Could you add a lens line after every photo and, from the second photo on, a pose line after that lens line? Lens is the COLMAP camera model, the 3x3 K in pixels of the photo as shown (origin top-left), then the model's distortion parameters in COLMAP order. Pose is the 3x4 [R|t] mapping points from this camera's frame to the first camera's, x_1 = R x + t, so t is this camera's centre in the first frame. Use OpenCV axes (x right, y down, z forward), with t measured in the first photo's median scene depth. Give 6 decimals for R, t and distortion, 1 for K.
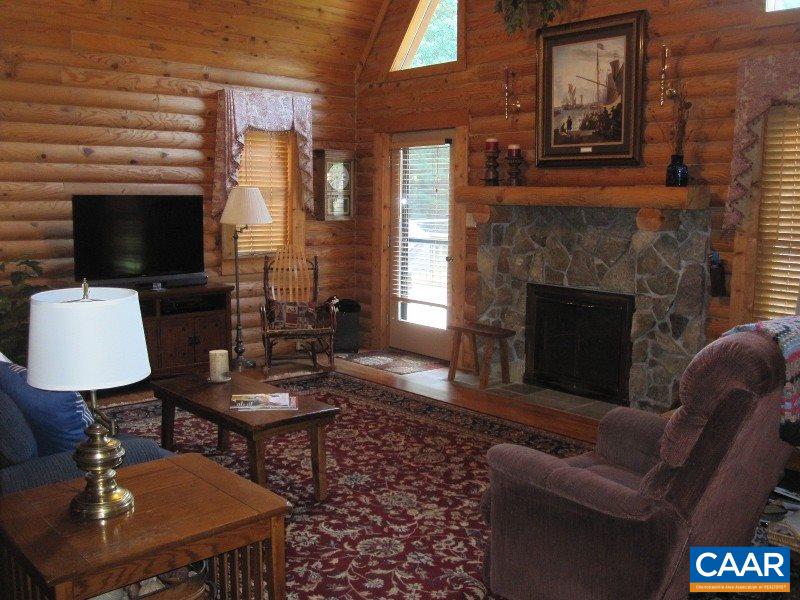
lens RADIAL K [[789.6, 0, 396.4], [0, 789.6, 295.1], [0, 0, 1]] dist [-0.078475, 0.042139]
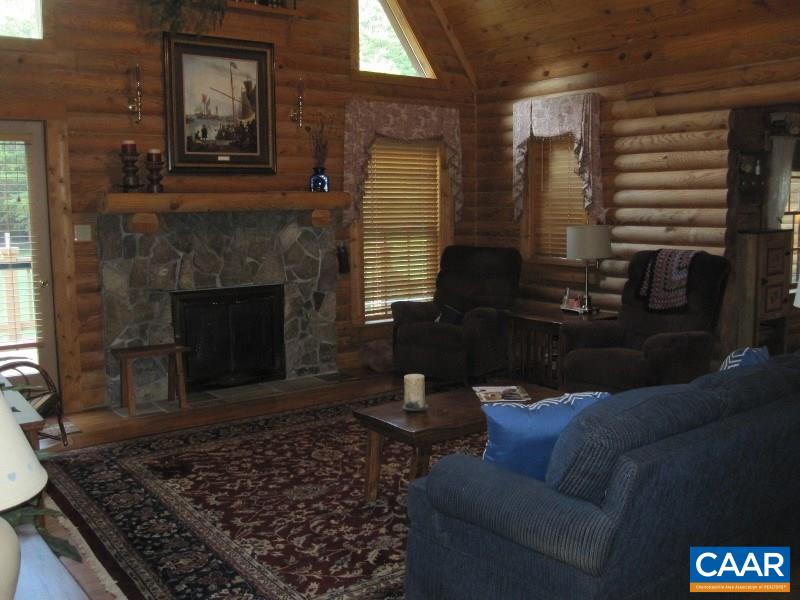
lens RADIAL K [[789.6, 0, 396.4], [0, 789.6, 295.1], [0, 0, 1]] dist [-0.078475, 0.042139]
pose [[0.087506, -0.130308, 0.987604, -0.831965], [0.133927, 0.983946, 0.117959, -0.097246], [-0.987120, 0.121945, 0.103553, 0.684902]]
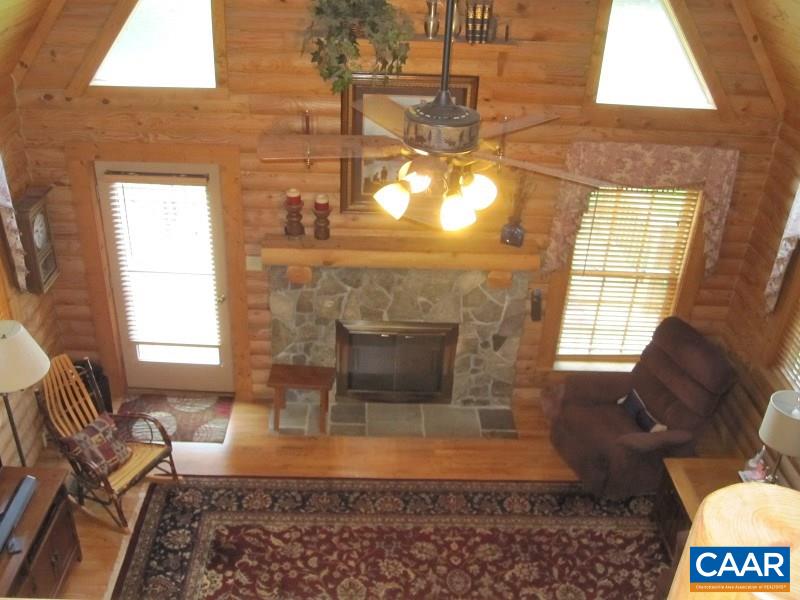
lens RADIAL K [[789.6, 0, 396.4], [0, 789.6, 295.1], [0, 0, 1]] dist [-0.078475, 0.042139]
pose [[0.644231, -0.364635, 0.672316, -0.488101], [0.057215, 0.899551, 0.433053, -0.516751], [-0.762688, -0.240520, 0.600381, 0.380409]]
